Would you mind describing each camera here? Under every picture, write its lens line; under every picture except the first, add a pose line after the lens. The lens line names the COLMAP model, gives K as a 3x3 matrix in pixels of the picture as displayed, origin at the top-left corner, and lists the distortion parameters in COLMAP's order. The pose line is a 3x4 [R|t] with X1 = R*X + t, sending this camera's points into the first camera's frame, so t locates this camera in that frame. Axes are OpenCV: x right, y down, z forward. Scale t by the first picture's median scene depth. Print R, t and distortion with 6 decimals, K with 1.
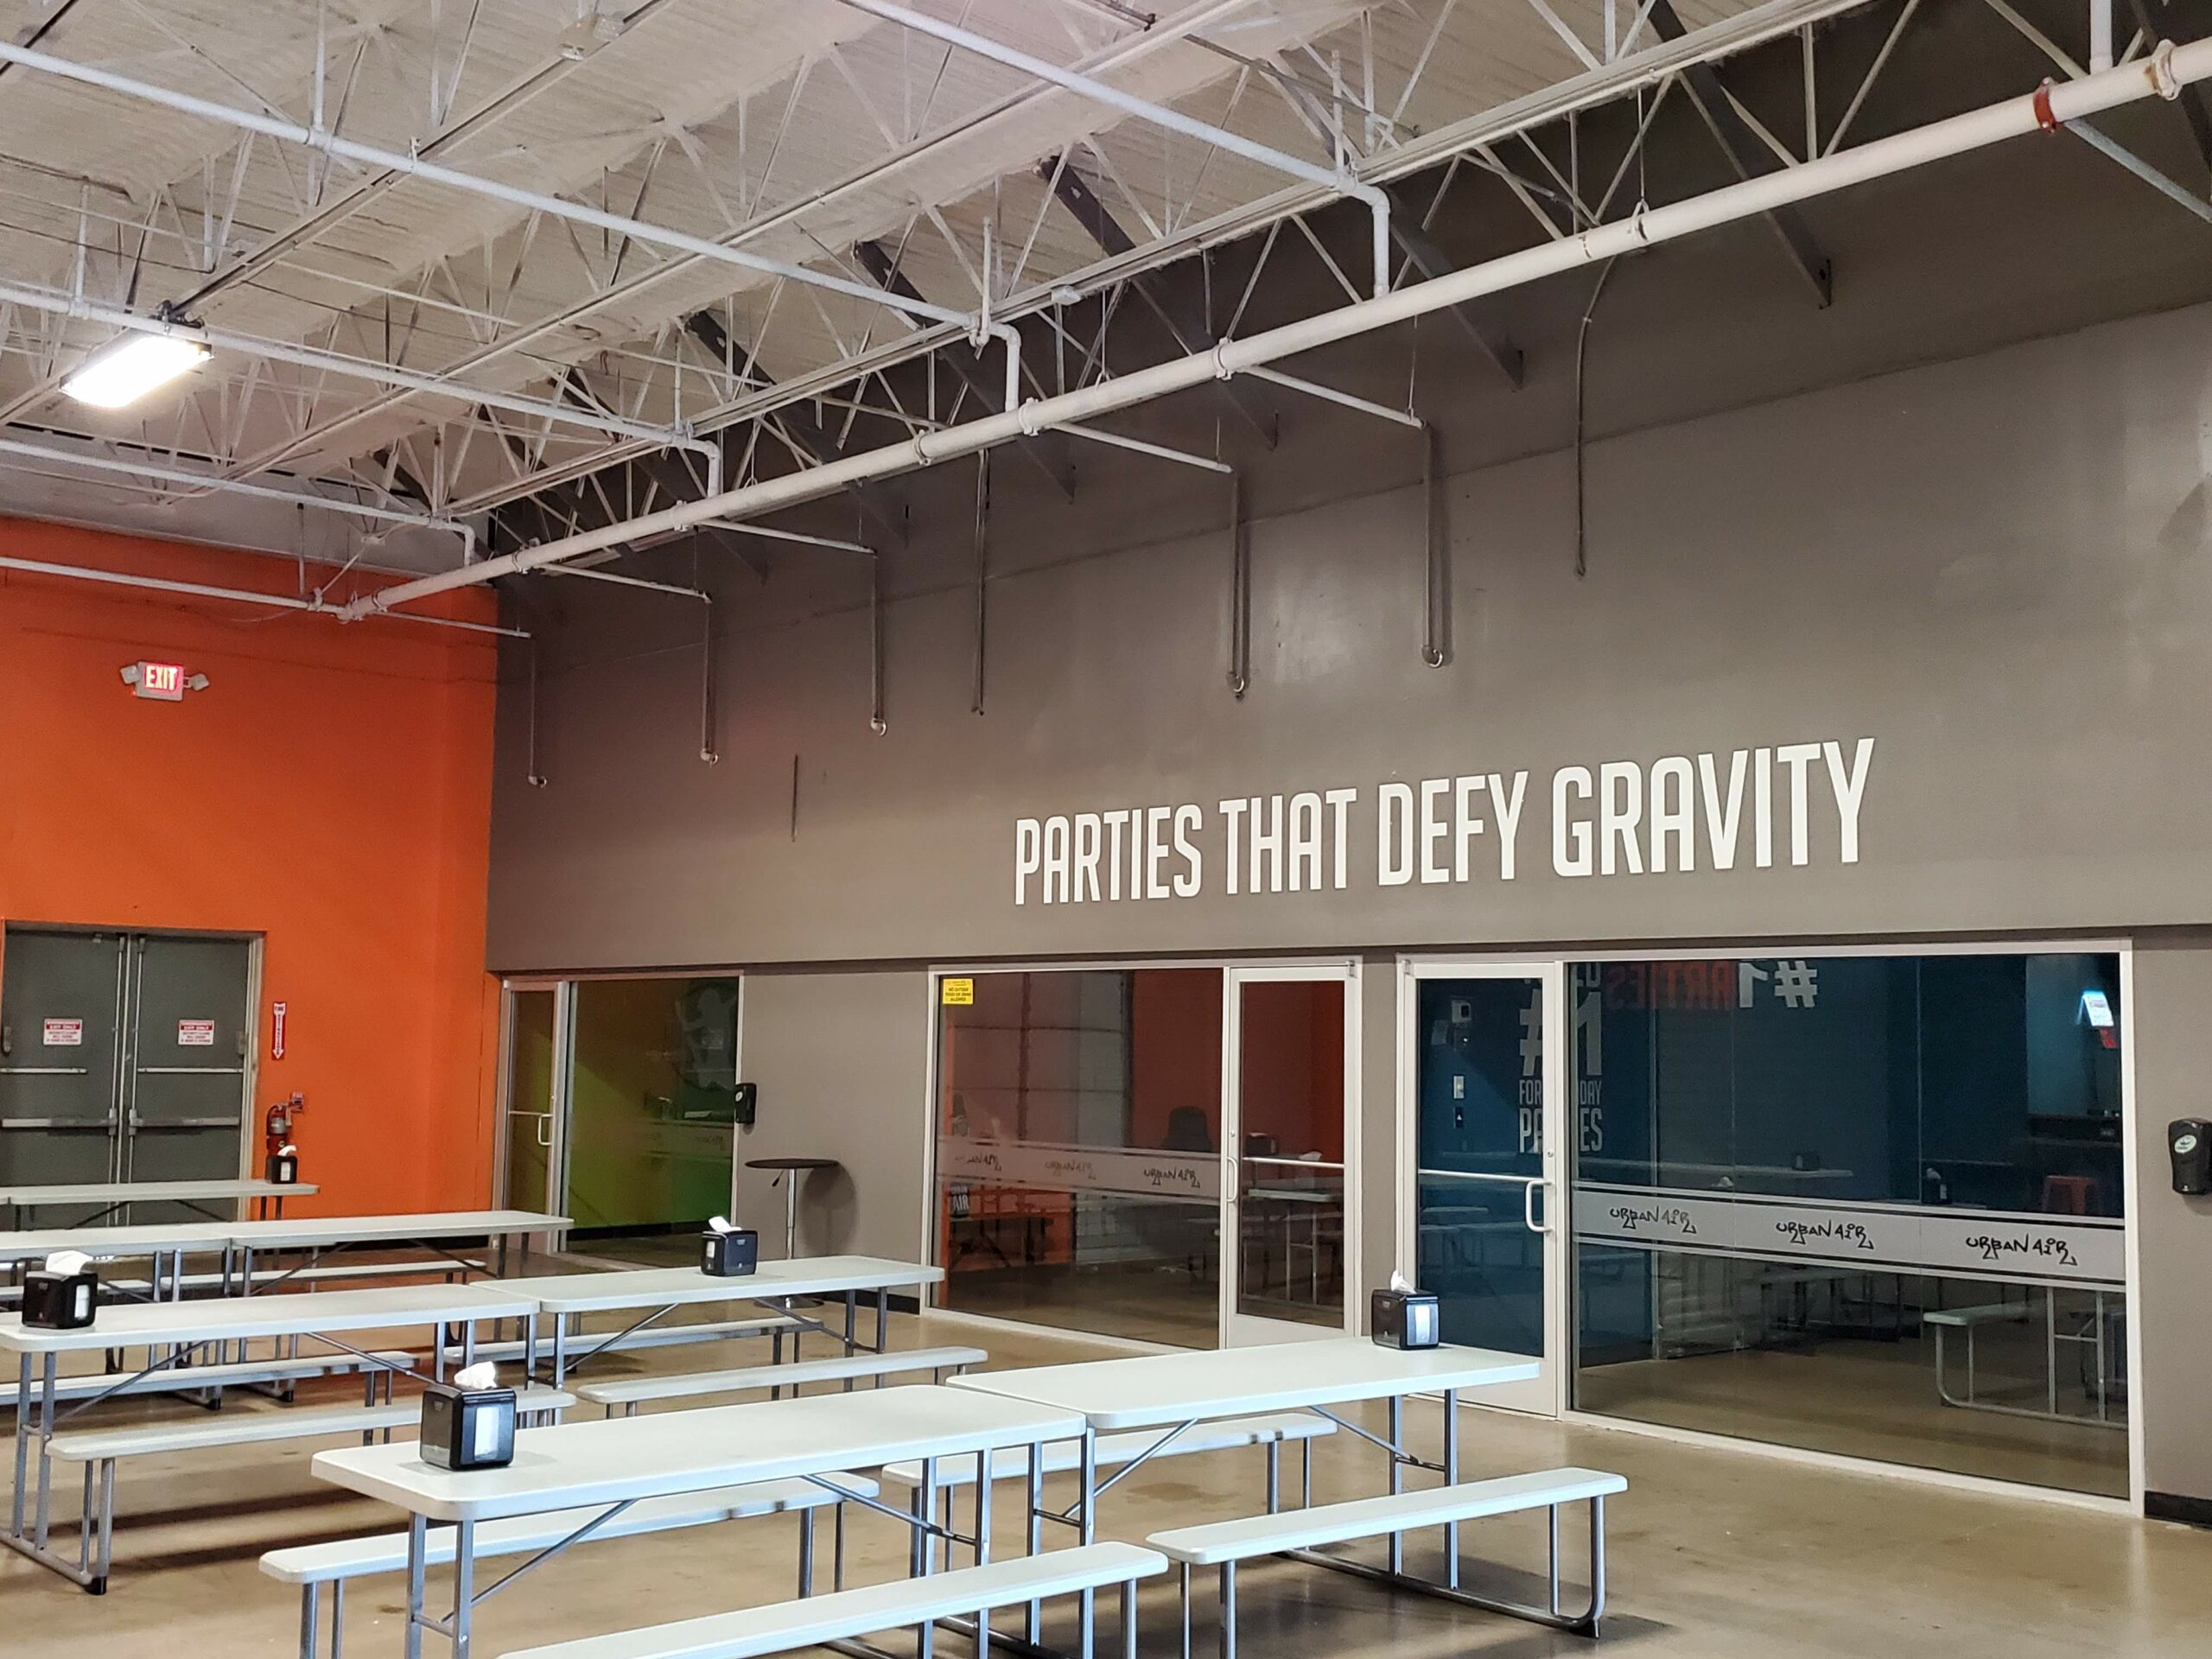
lens RADIAL K [[2240.1, 0, 1101.8], [0, 2240.1, 835.2], [0, 0, 1]] dist [-0.028566, 0.000000]
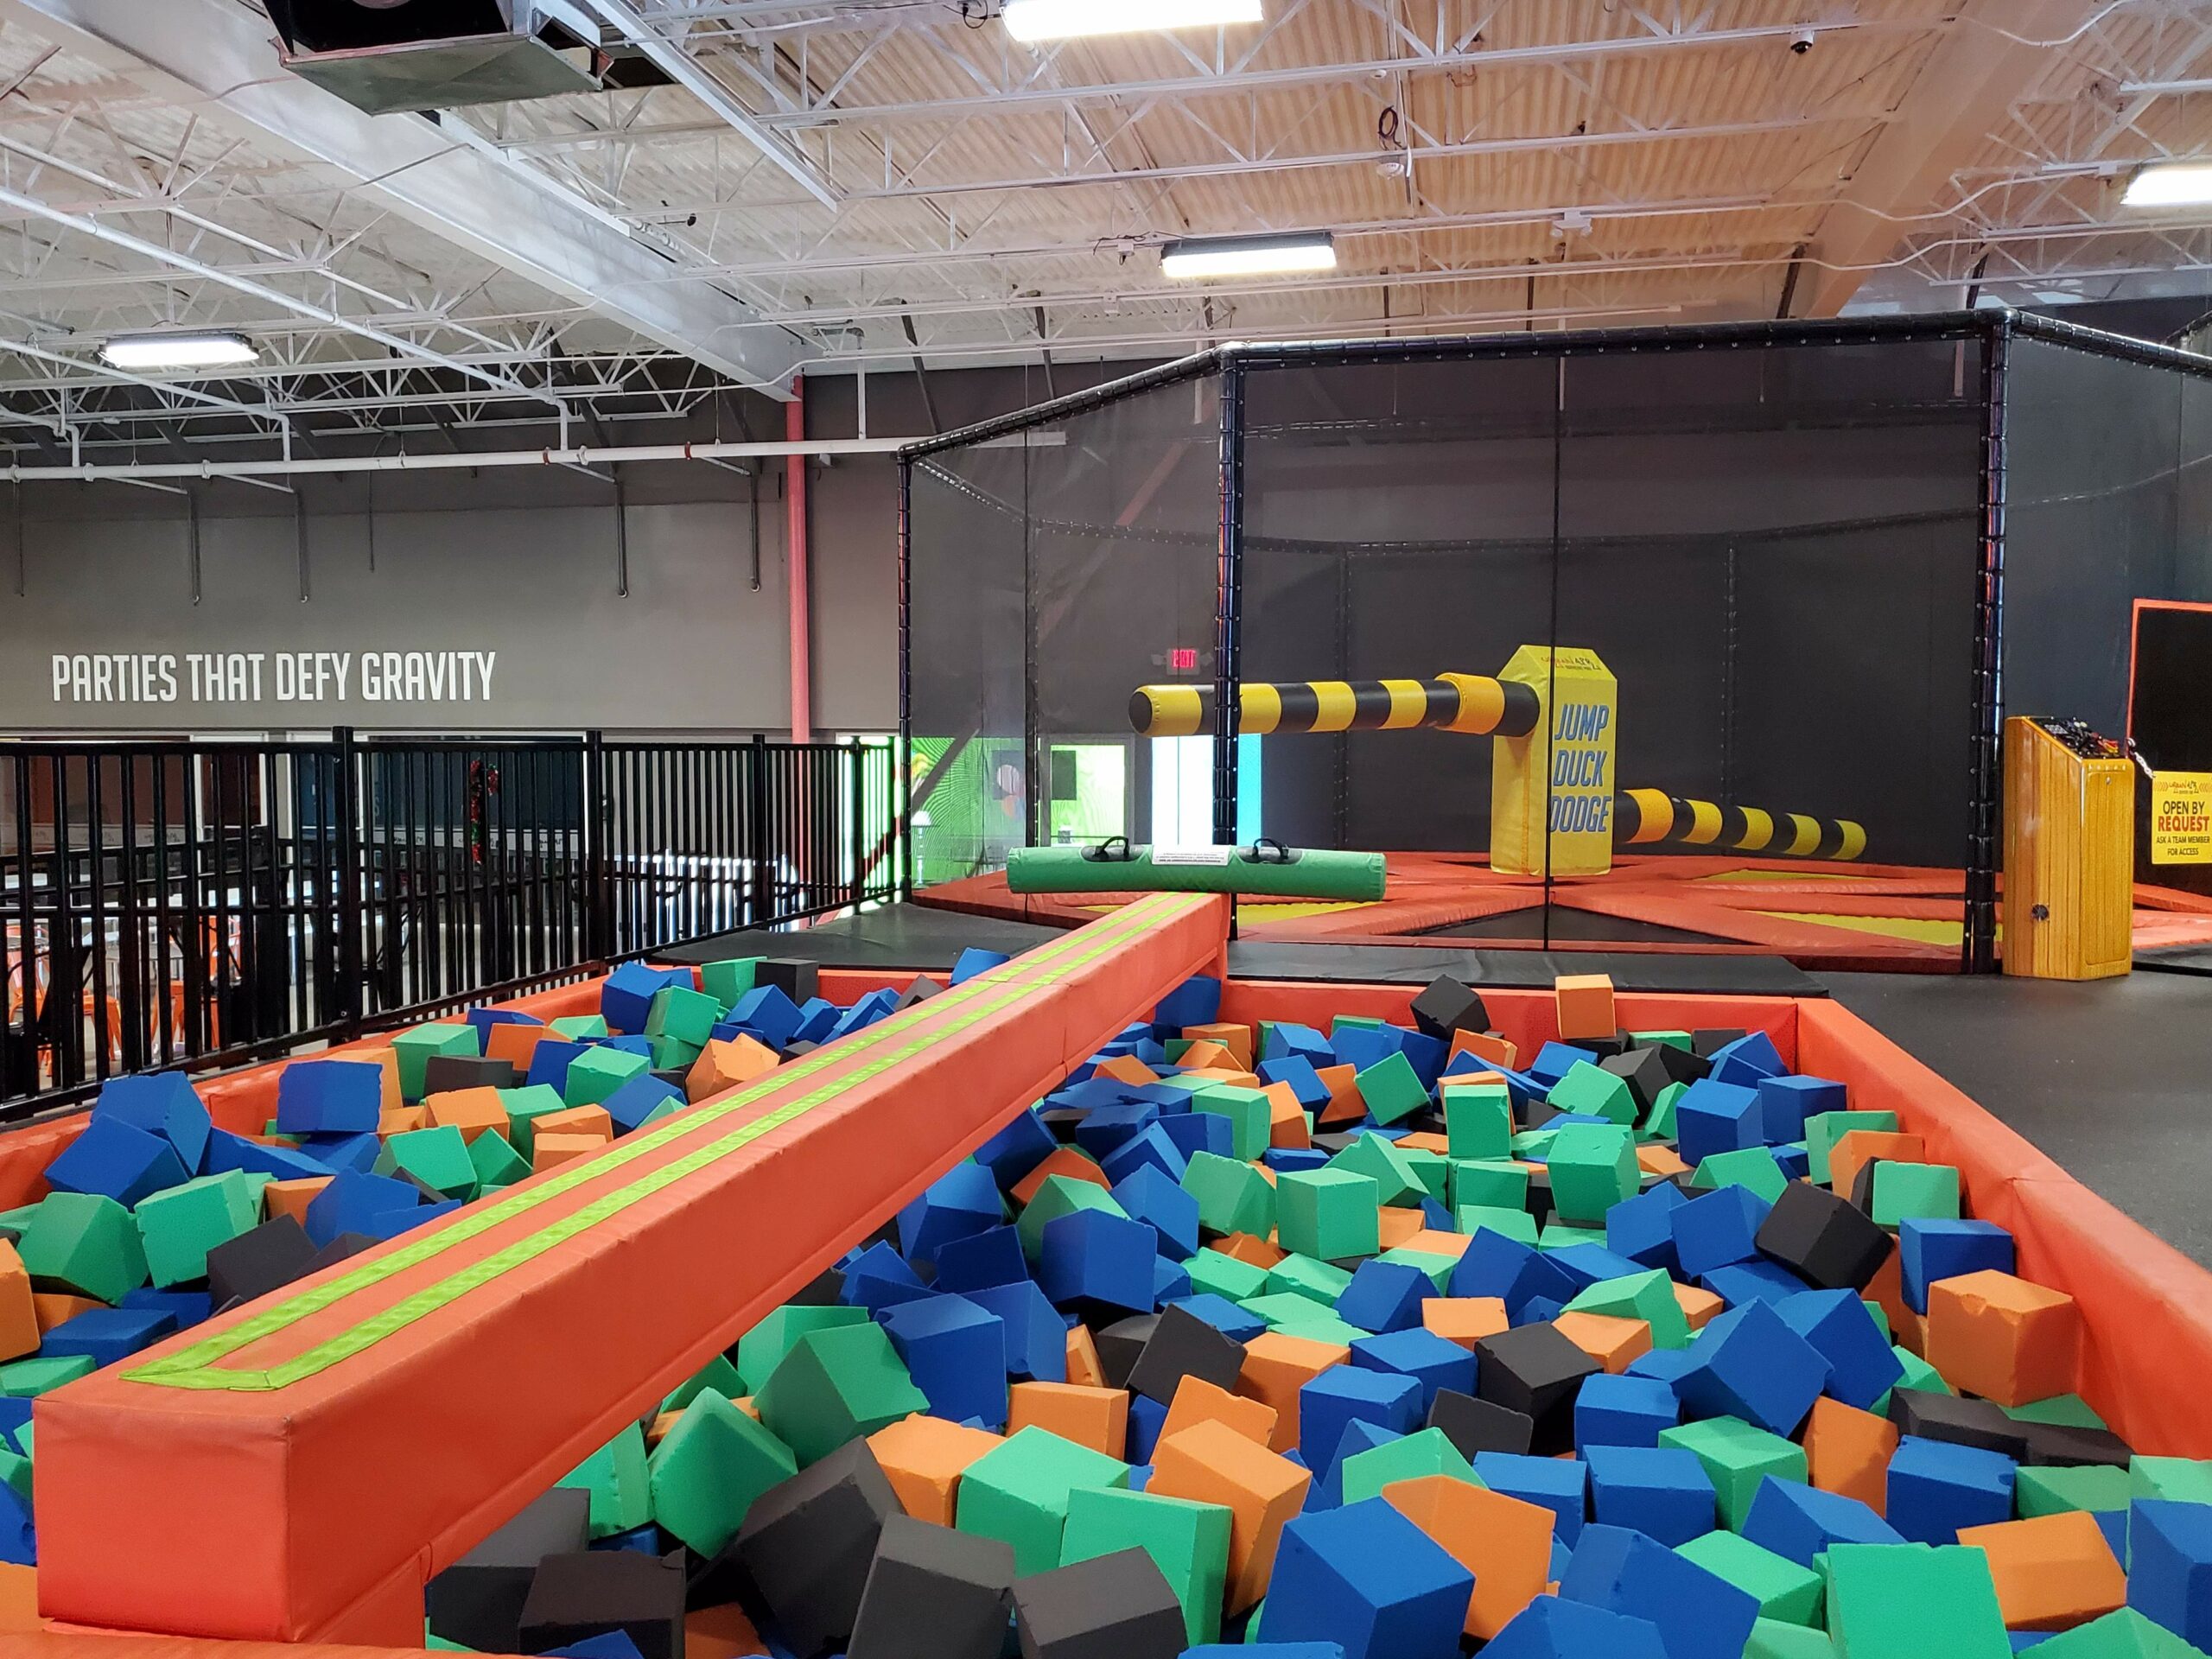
lens RADIAL K [[1706.6, 0, 1095.6], [0, 1706.6, 833.6], [0, 0, 1]] dist [-0.017210, -0.001374]
pose [[0.803855, -0.049728, 0.592742, -0.231150], [-0.037361, 0.990311, 0.133749, -0.102255], [-0.593650, -0.129661, 0.794209, -0.844012]]
